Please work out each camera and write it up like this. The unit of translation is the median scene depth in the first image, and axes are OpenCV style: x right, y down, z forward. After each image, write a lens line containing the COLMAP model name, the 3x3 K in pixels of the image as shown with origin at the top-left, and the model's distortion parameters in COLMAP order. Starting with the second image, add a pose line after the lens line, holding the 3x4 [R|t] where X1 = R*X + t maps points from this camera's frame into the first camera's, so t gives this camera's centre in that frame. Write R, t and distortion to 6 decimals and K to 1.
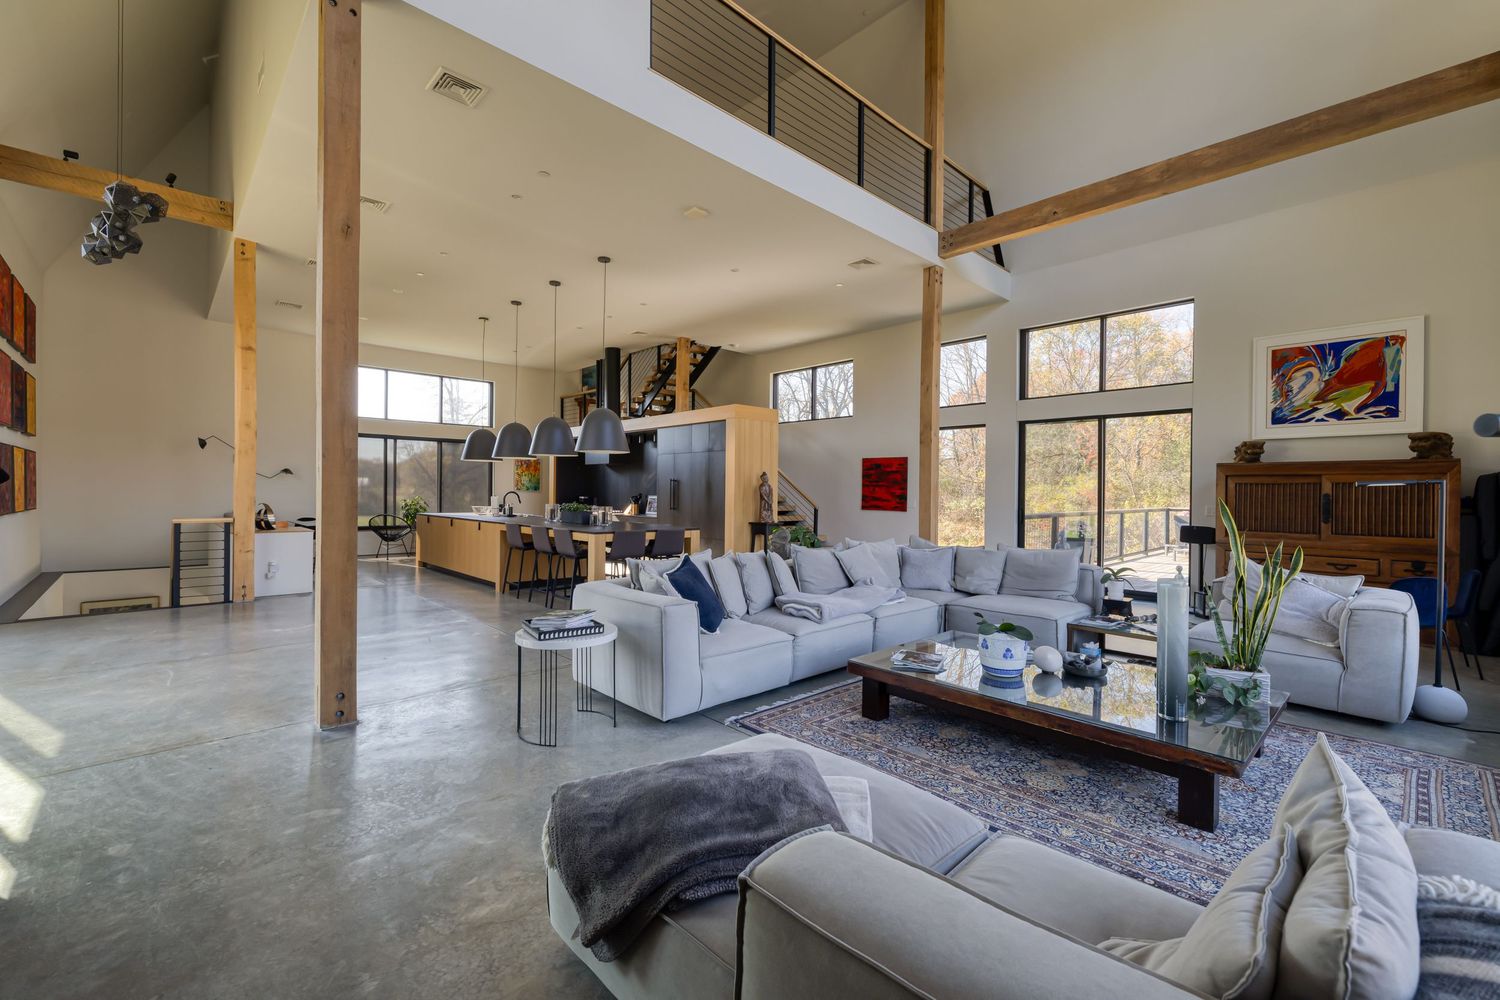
lens RADIAL K [[626.4, 0, 750.8], [0, 626.4, 493.6], [0, 0, 1]] dist [-0.000506, -0.000136]
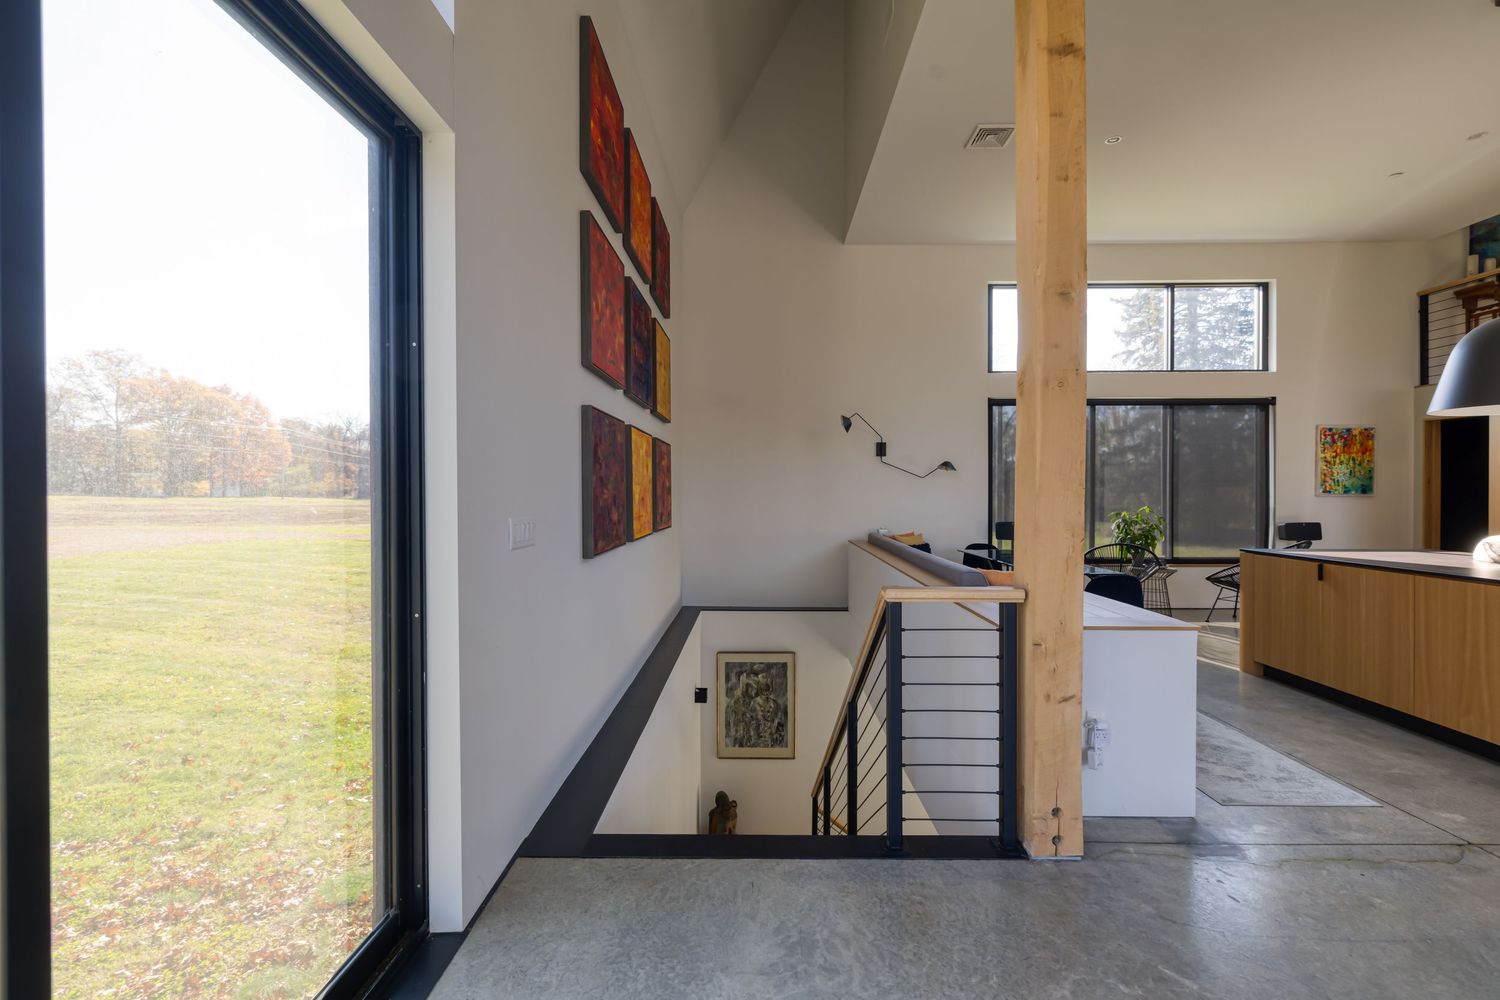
lens RADIAL K [[626.4, 0, 750.8], [0, 626.4, 493.6], [0, 0, 1]] dist [-0.000506, -0.000136]
pose [[0.713247, -0.007548, -0.700872, -0.544202], [0.005149, 0.999971, -0.005529, -0.007332], [0.700894, 0.000335, 0.713266, 0.521064]]
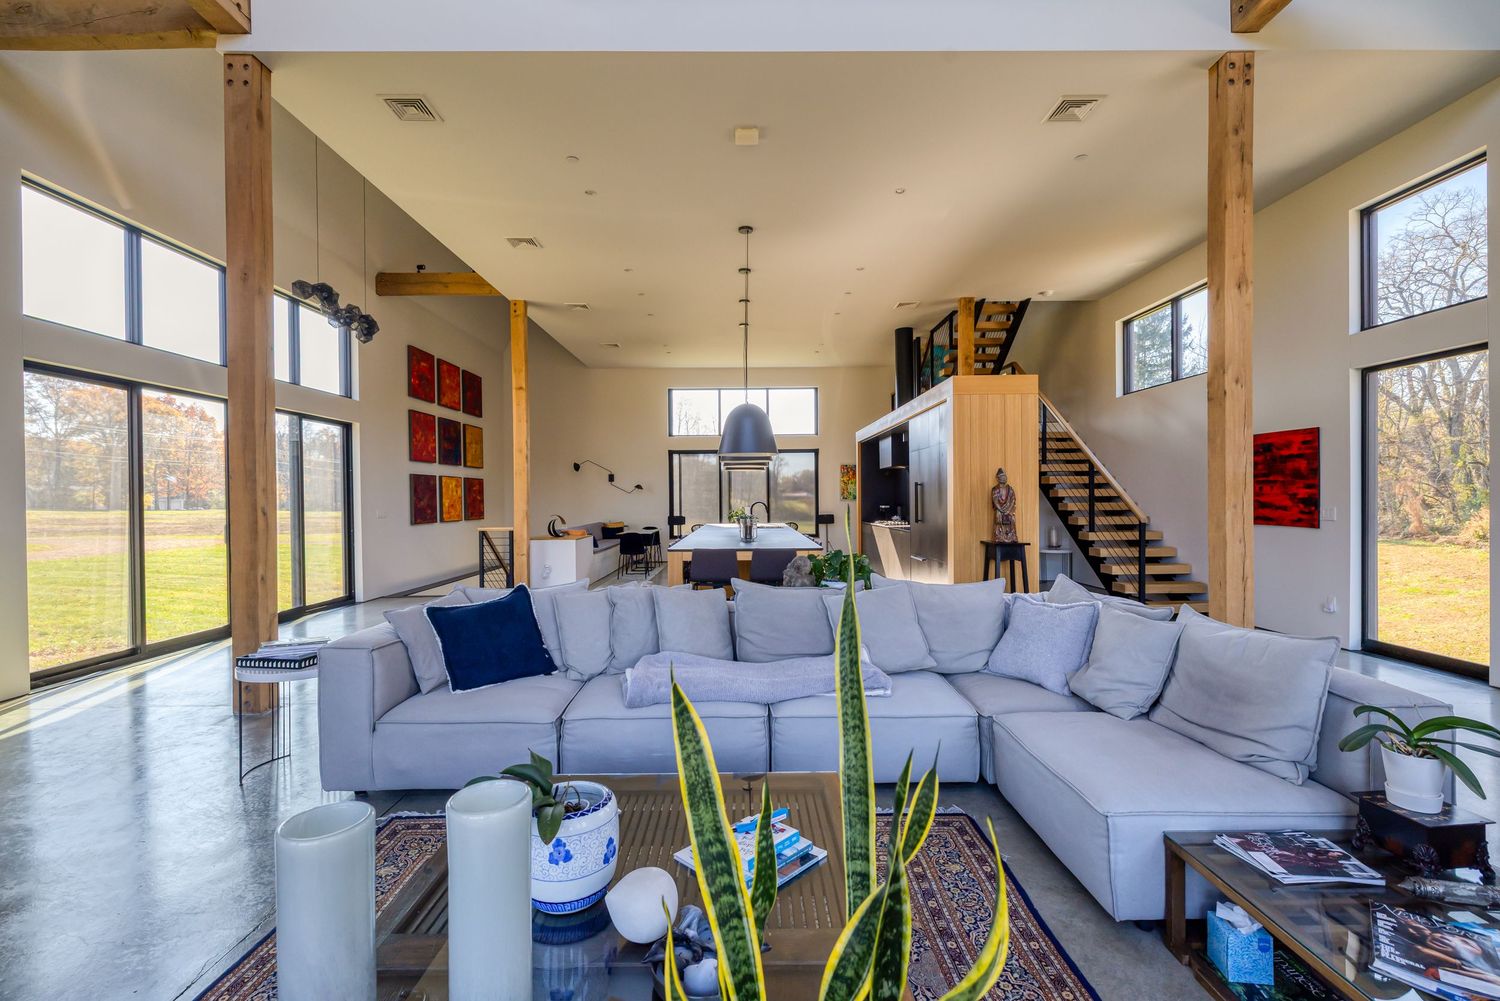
lens RADIAL K [[666.9, 0, 750.0], [0, 666.9, 500.5], [0, 0, 1]] dist [-0.000021, 0.000073]
pose [[0.731725, -0.015421, -0.681426, 0.315783], [0.015218, 0.999864, -0.006286, 0.001030], [0.681430, -0.005771, 0.731860, 0.276500]]
